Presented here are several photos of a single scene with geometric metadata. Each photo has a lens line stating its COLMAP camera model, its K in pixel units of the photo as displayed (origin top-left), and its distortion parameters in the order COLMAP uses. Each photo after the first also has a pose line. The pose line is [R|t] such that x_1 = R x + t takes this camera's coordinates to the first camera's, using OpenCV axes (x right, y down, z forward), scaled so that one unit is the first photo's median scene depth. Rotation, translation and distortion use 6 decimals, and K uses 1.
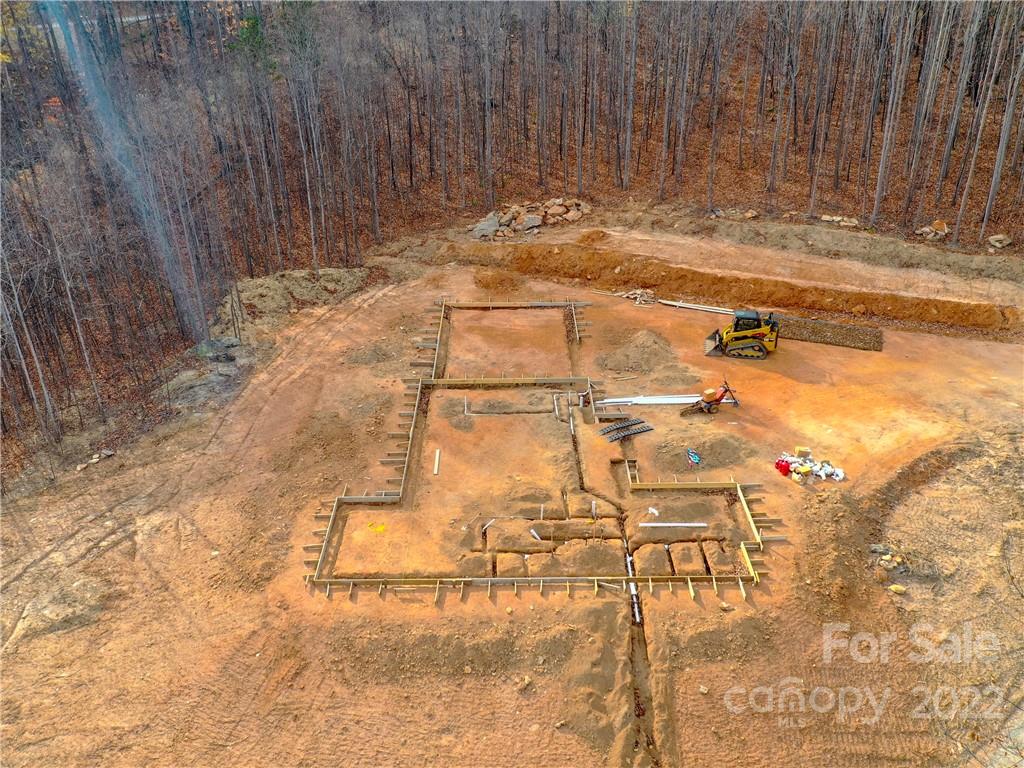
lens RADIAL K [[899.1, 0, 512.0], [0, 899.1, 384.0], [0, 0, 1]] dist [-0.009341, 0.008717]
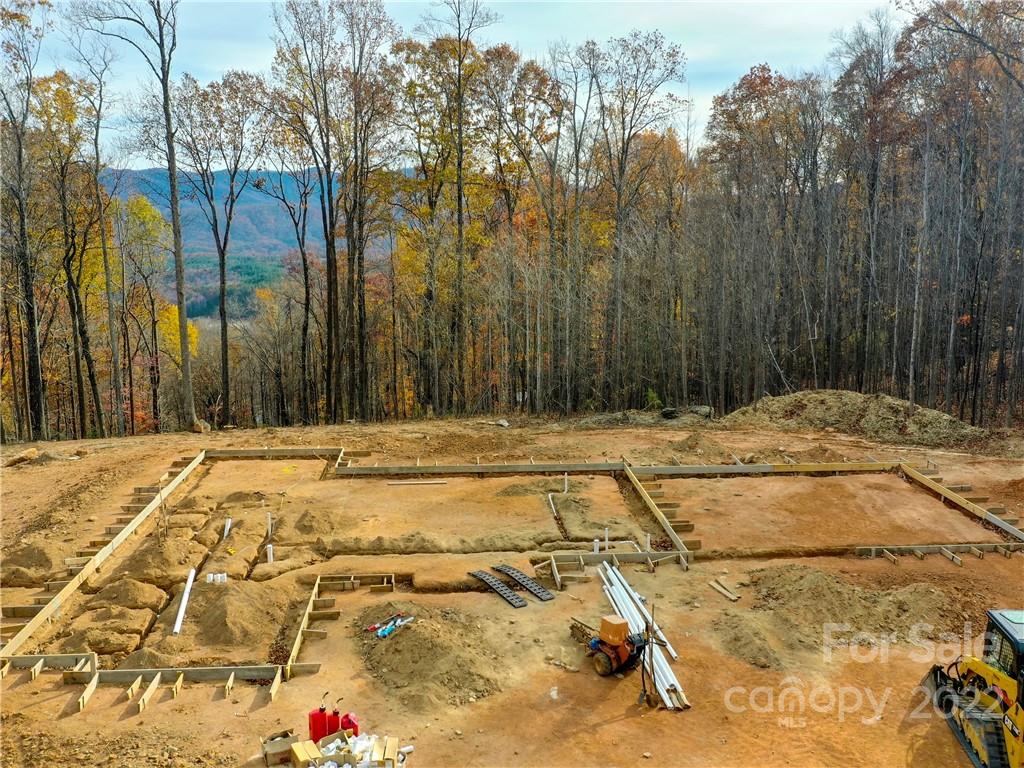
lens RADIAL K [[899.1, 0, 512.0], [0, 899.1, 384.0], [0, 0, 1]] dist [-0.009341, 0.008717]
pose [[0.064483, 0.196757, -0.978329, 0.635090], [-0.478612, 0.866354, 0.142691, -0.130093], [0.875655, 0.459039, 0.150036, 0.890637]]
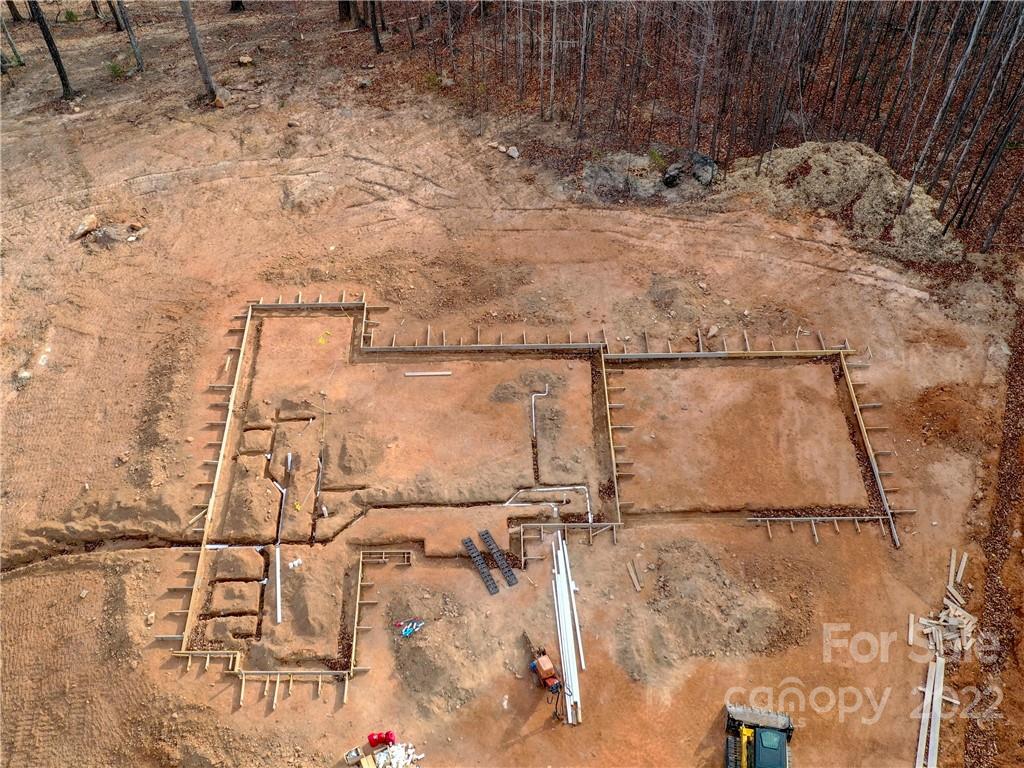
lens RADIAL K [[933.4, 0, 471.0], [0, 933.4, 384.3], [0, 0, 1]] dist [-0.006426, 0.002890]
pose [[-0.012470, 0.801378, -0.598029, 0.499260], [-0.445744, 0.530908, 0.720728, -0.619727], [0.895074, 0.275555, 0.350589, 0.678124]]
